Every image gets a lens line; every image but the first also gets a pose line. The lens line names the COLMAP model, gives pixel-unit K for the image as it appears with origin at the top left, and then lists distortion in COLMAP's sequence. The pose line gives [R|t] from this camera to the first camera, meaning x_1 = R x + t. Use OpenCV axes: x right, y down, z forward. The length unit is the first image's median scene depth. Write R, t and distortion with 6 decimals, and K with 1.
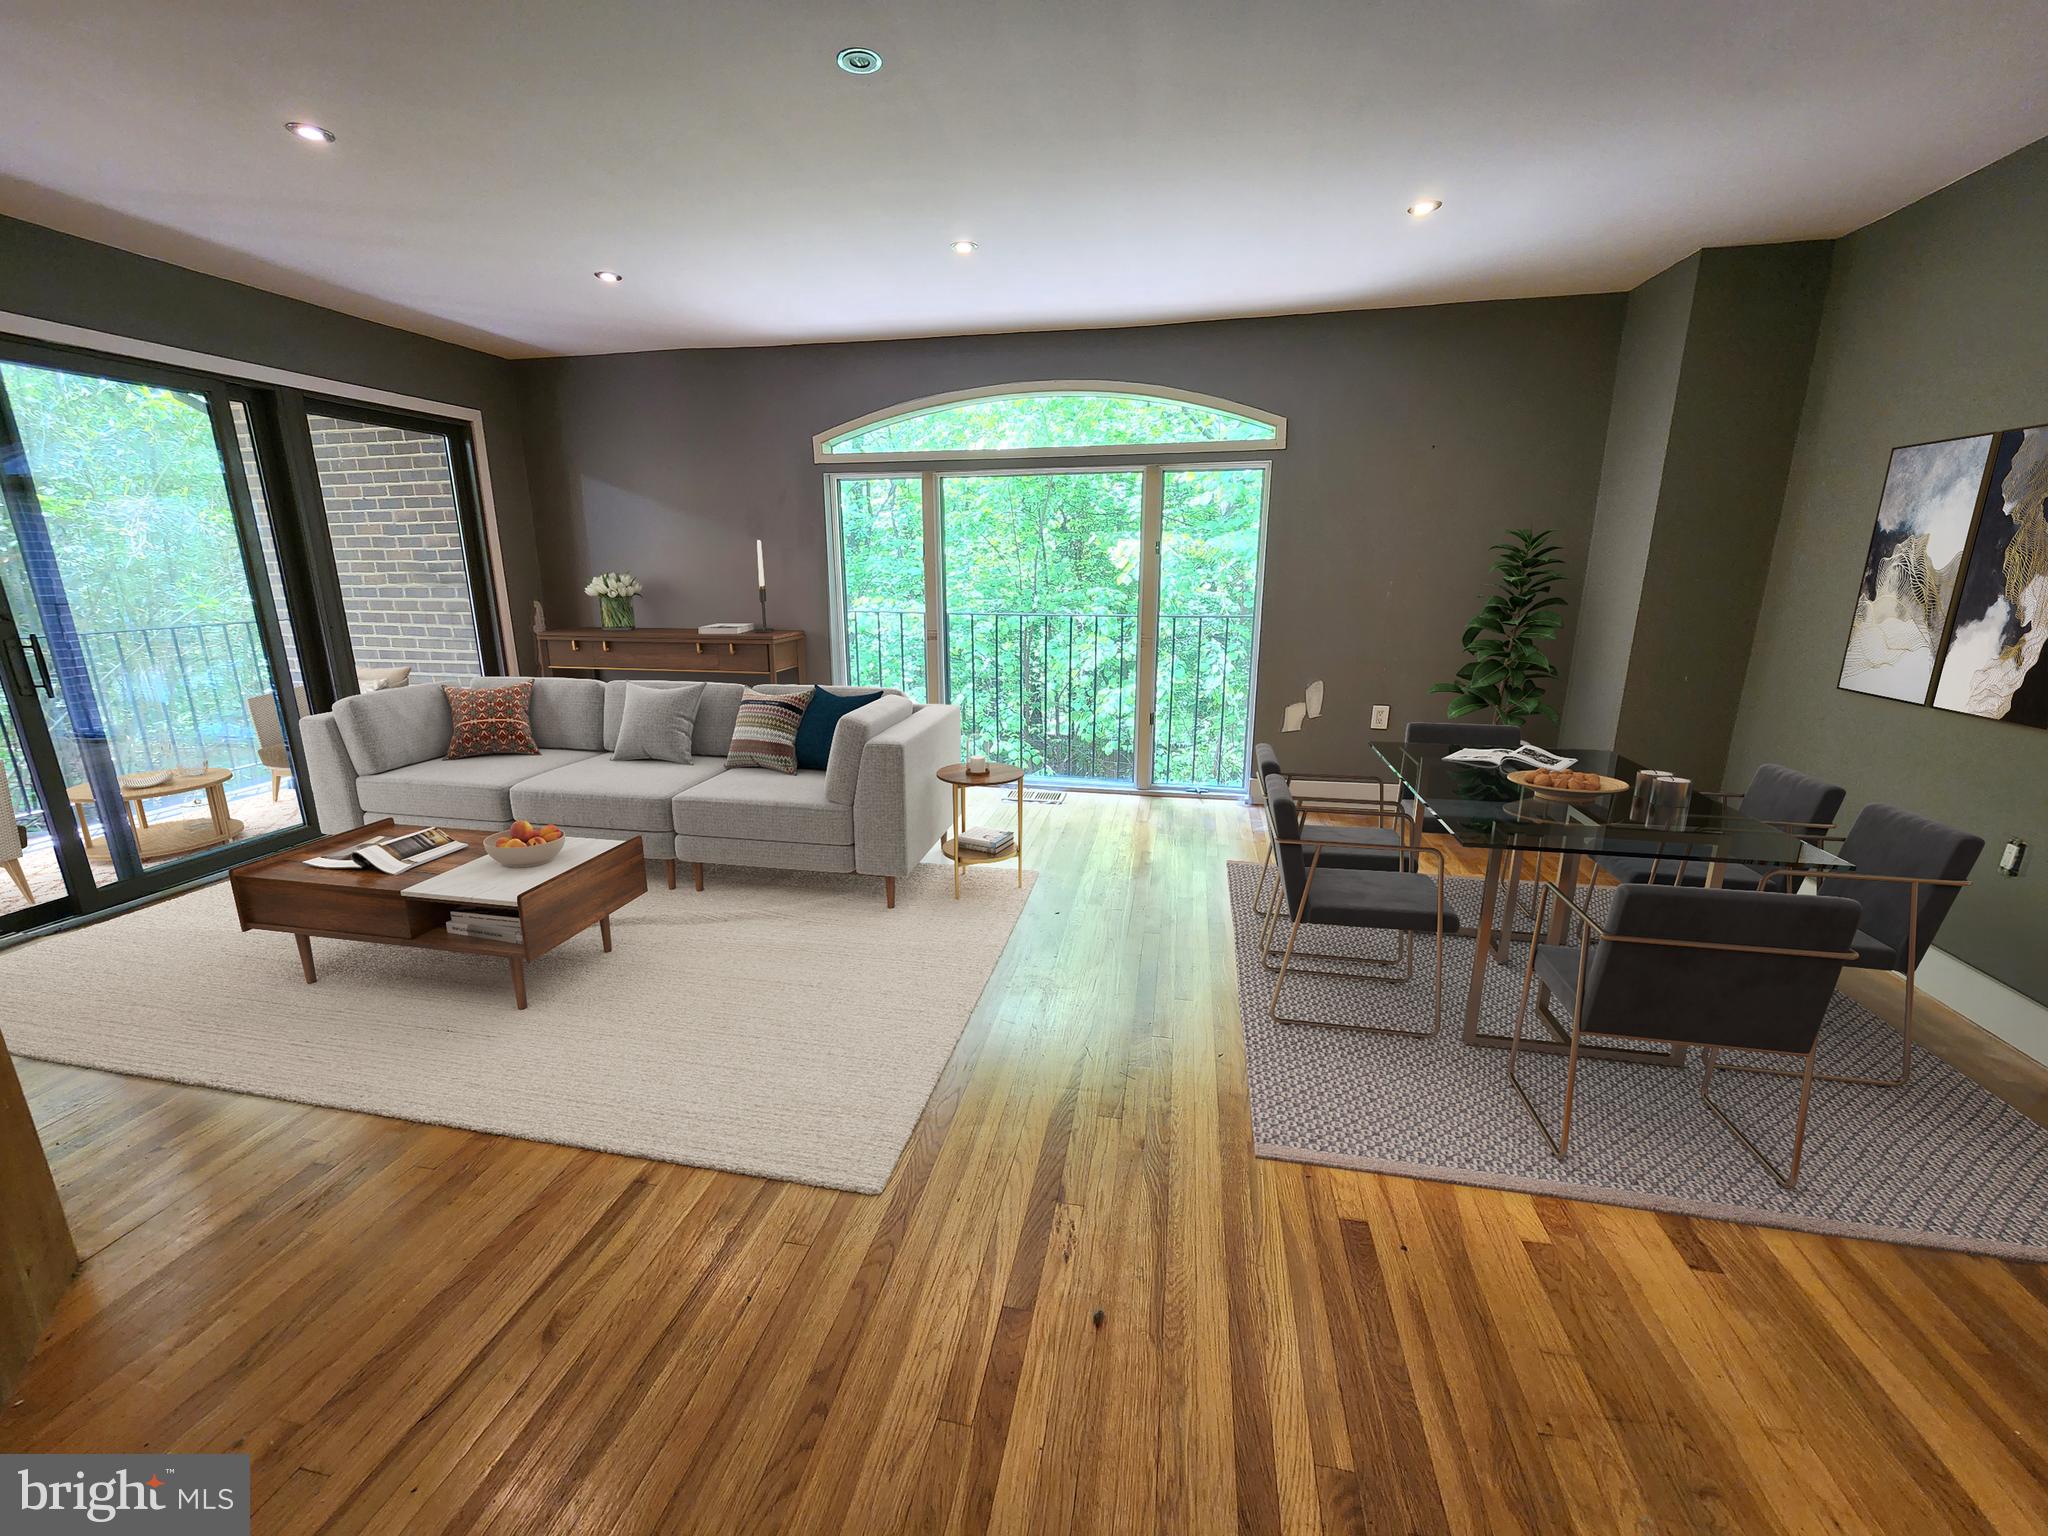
lens RADIAL K [[849.0, 0, 1016.0], [0, 849.0, 765.2], [0, 0, 1]] dist [0.000250, 0.003358]
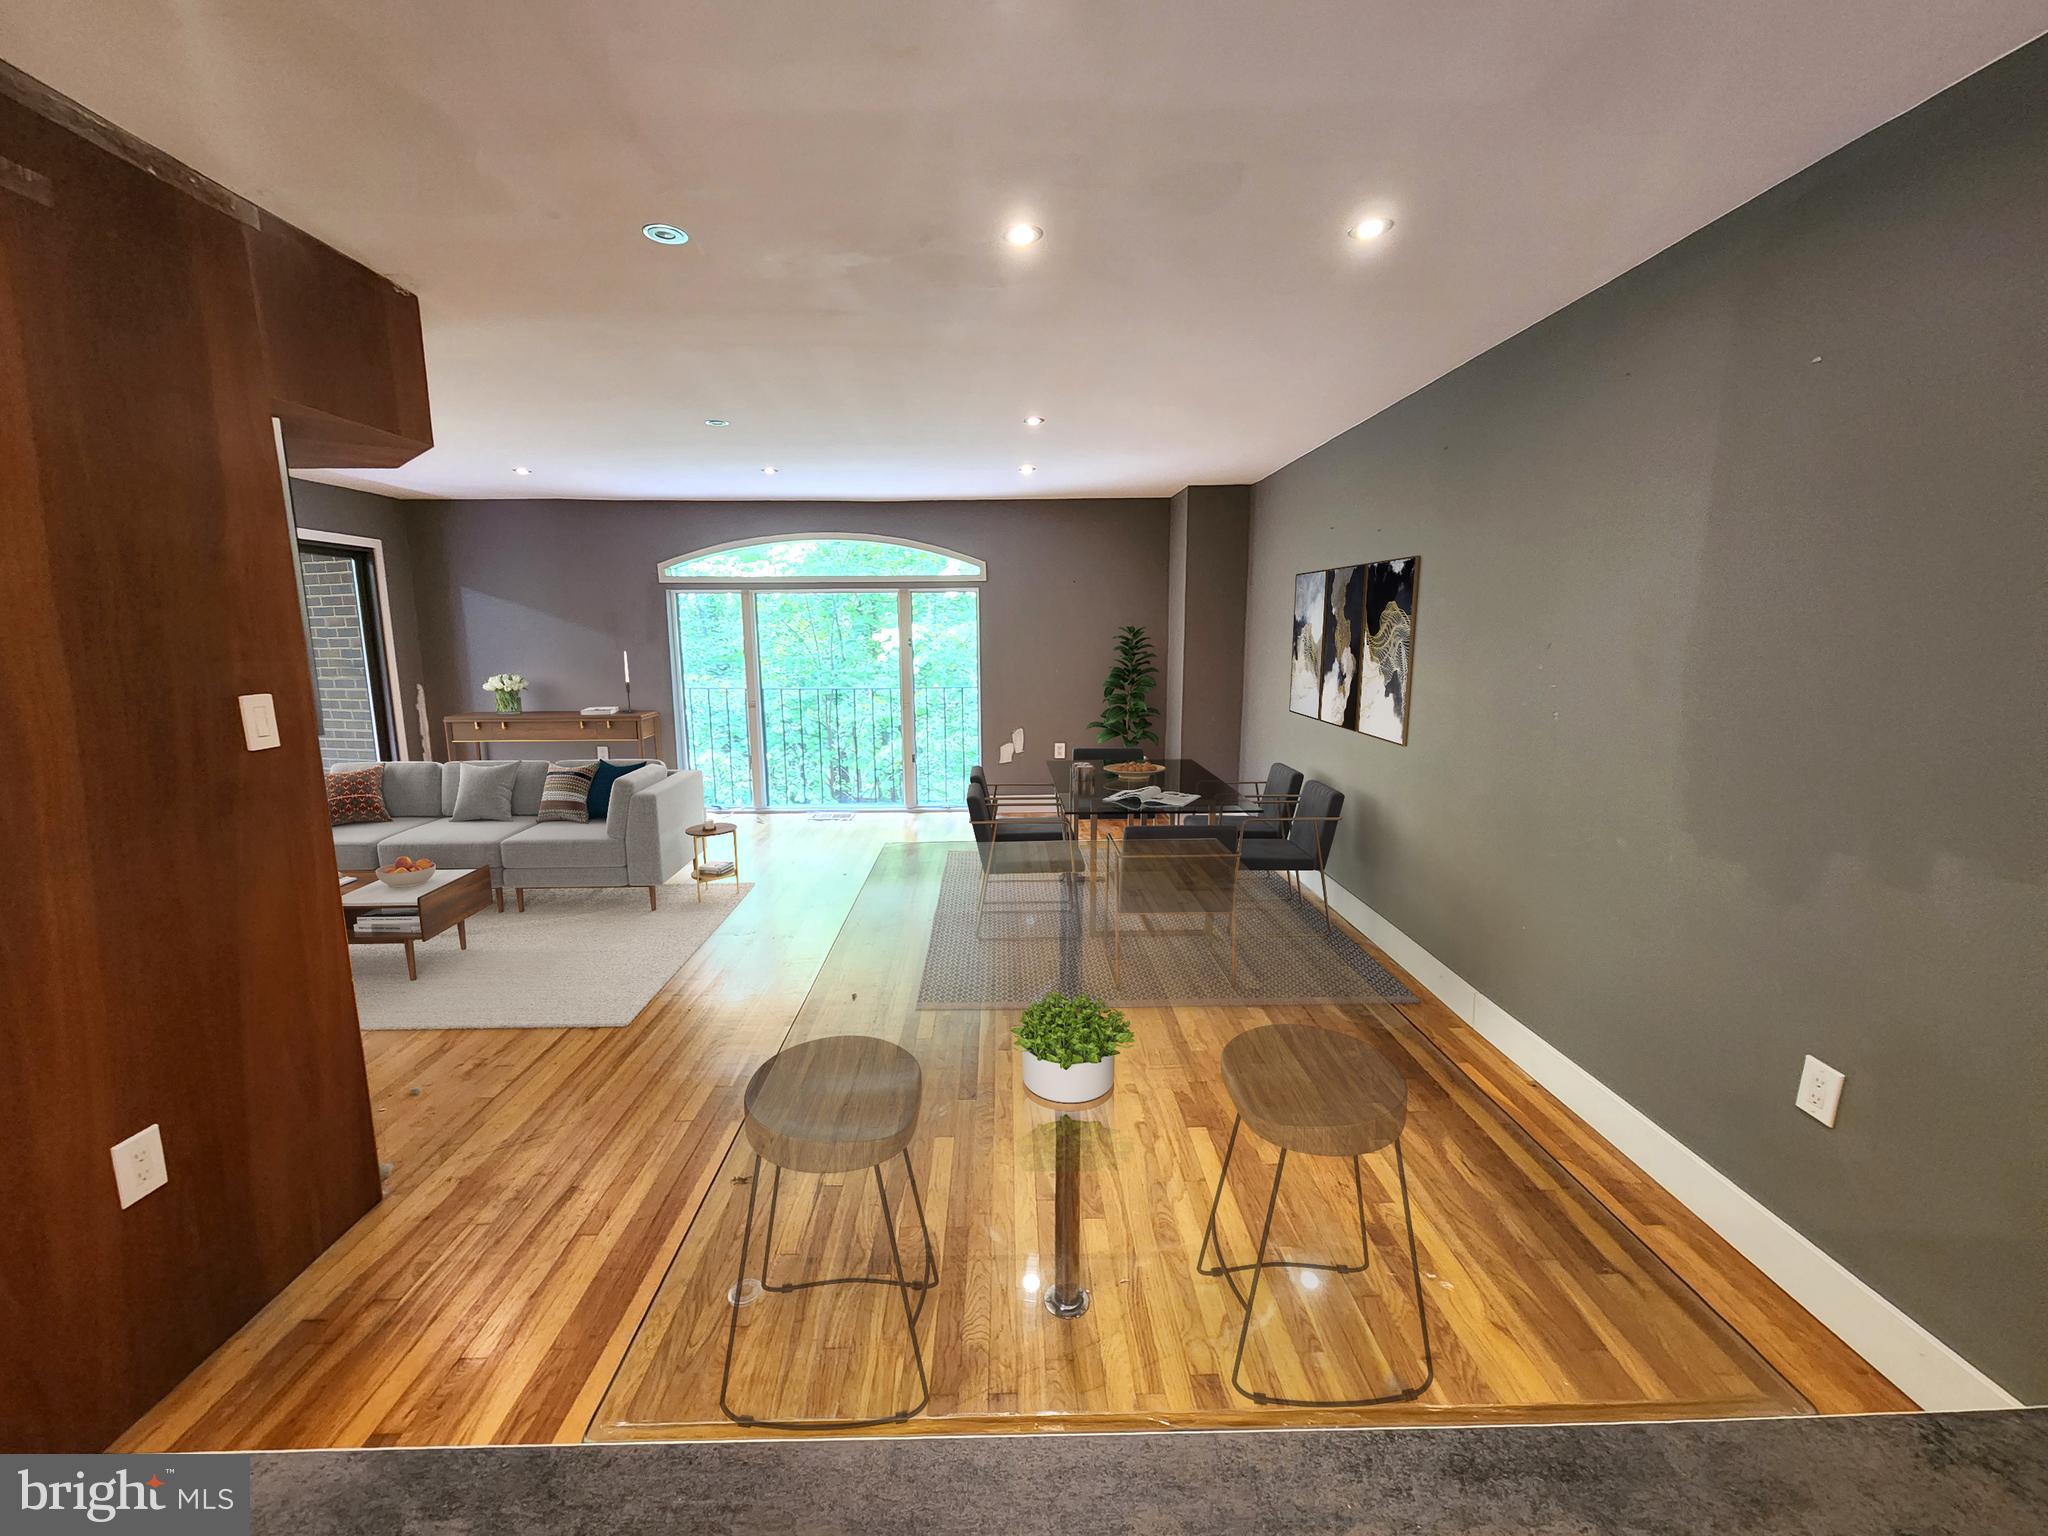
lens RADIAL K [[849.0, 0, 1016.0], [0, 849.0, 765.2], [0, 0, 1]] dist [0.000250, 0.003358]
pose [[0.974976, -0.038040, 0.219034, 0.015069], [0.055467, 0.995717, -0.073968, 0.076028], [-0.215282, 0.084266, 0.972910, -0.458050]]
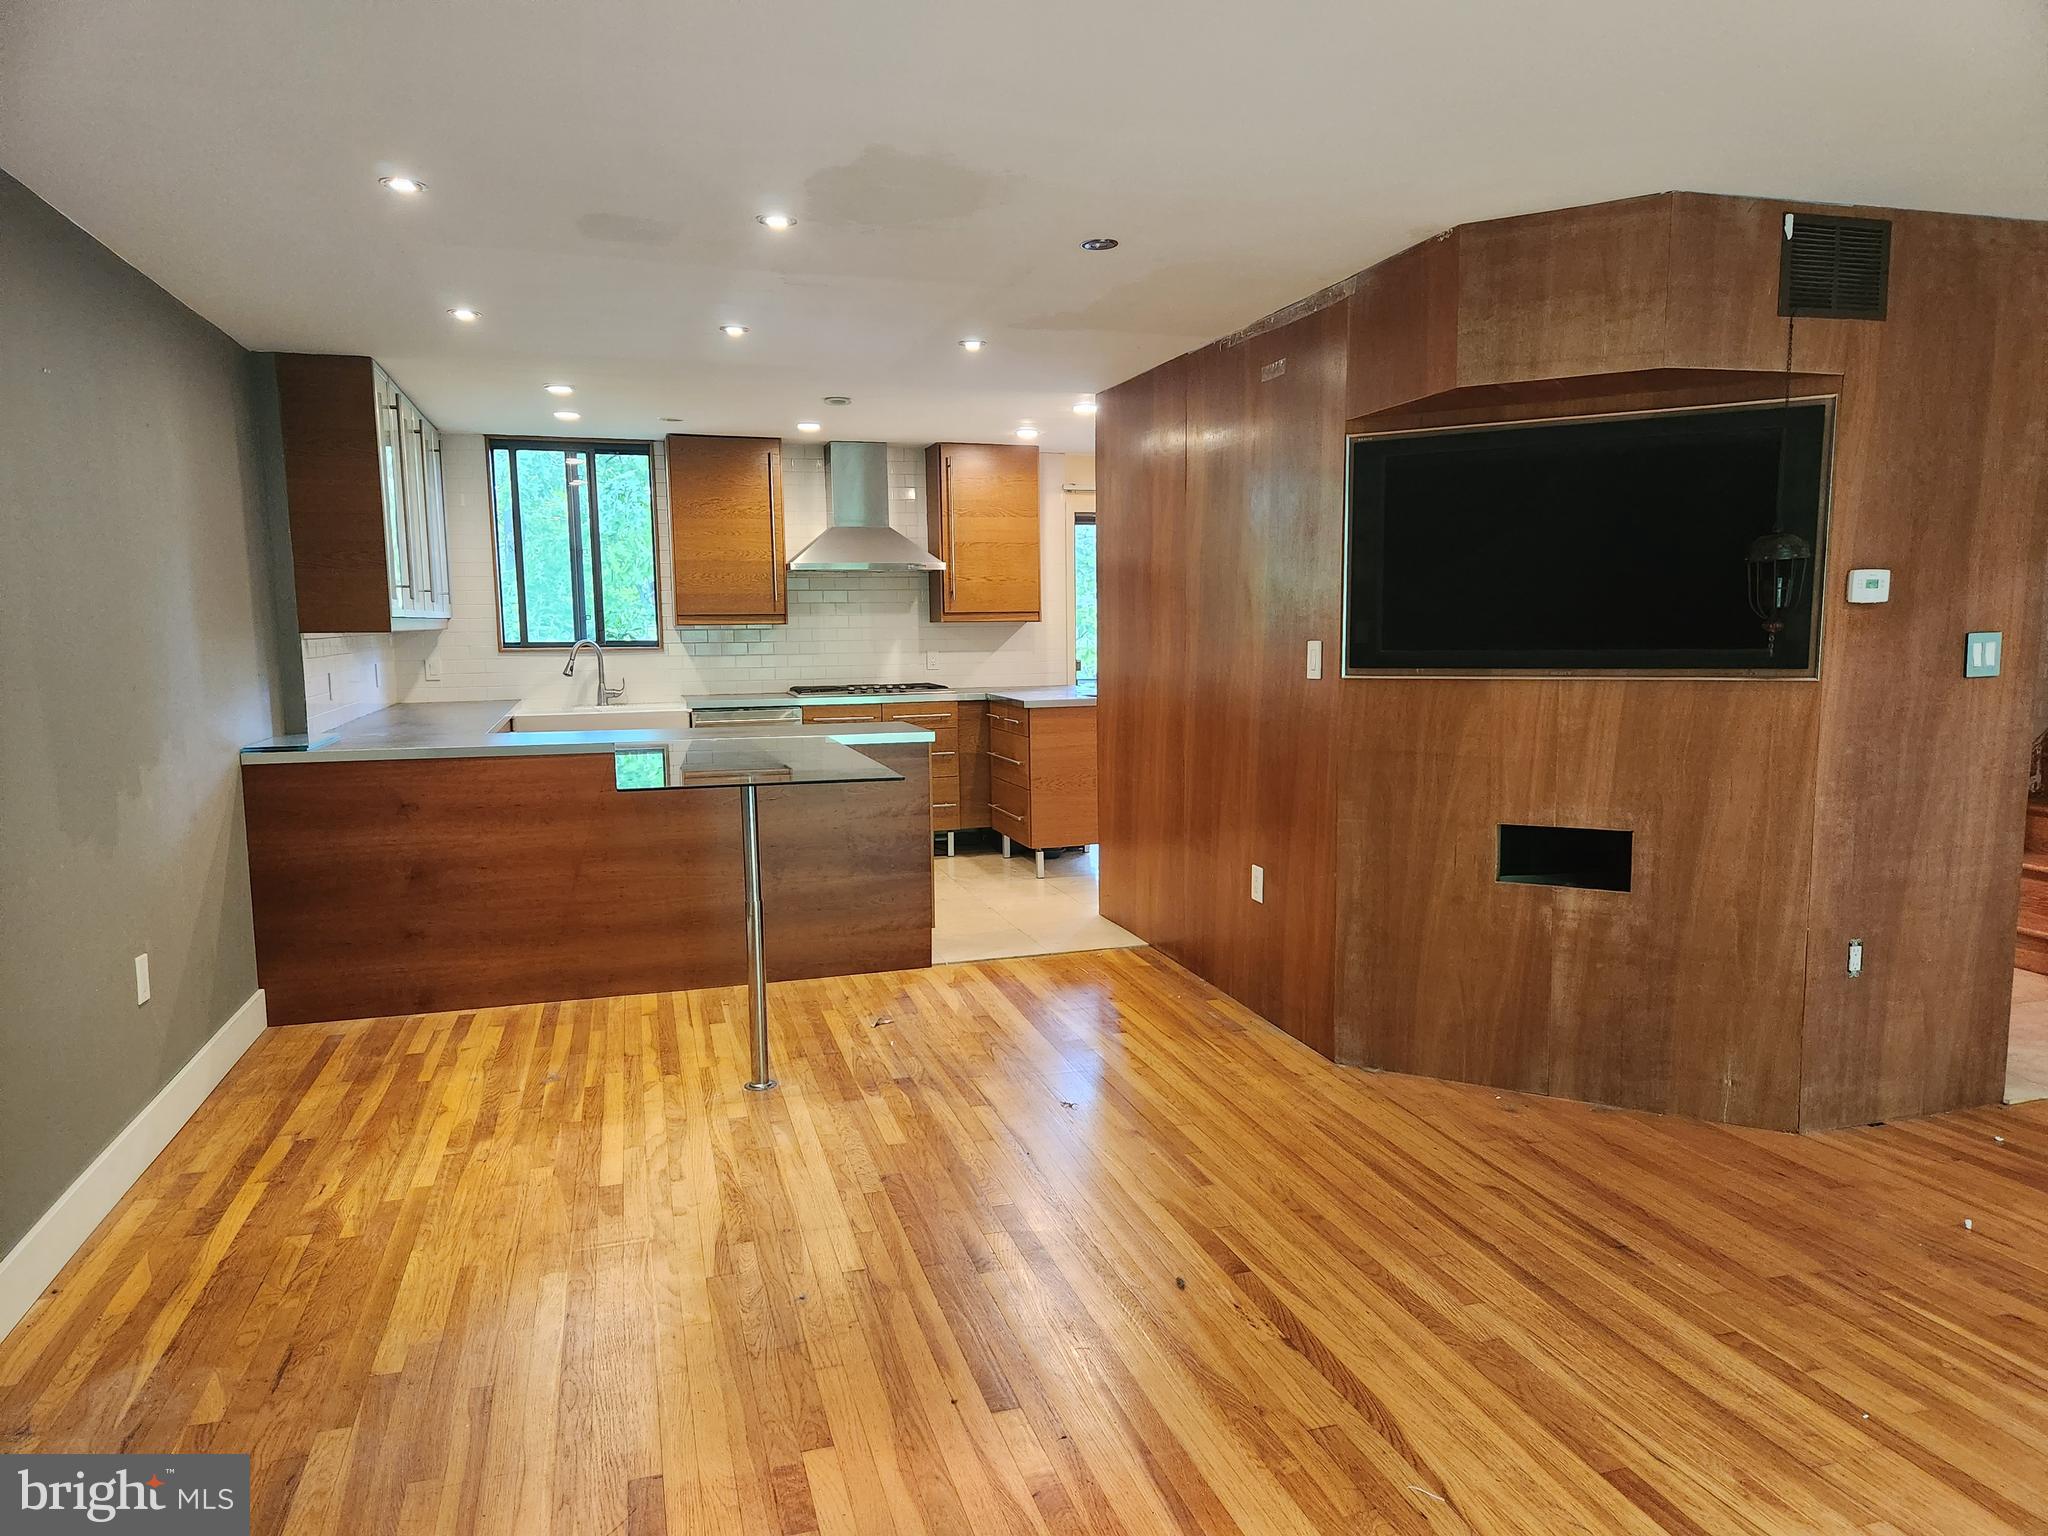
lens RADIAL K [[1366.4, 0, 1032.8], [0, 1366.4, 791.0], [0, 0, 1]] dist [0.081294, -0.065625]
pose [[-0.878491, 0.078486, -0.471268, 0.388719], [-0.096962, 0.936595, 0.336731, -0.219326], [0.467816, 0.341510, -0.815180, 0.762679]]
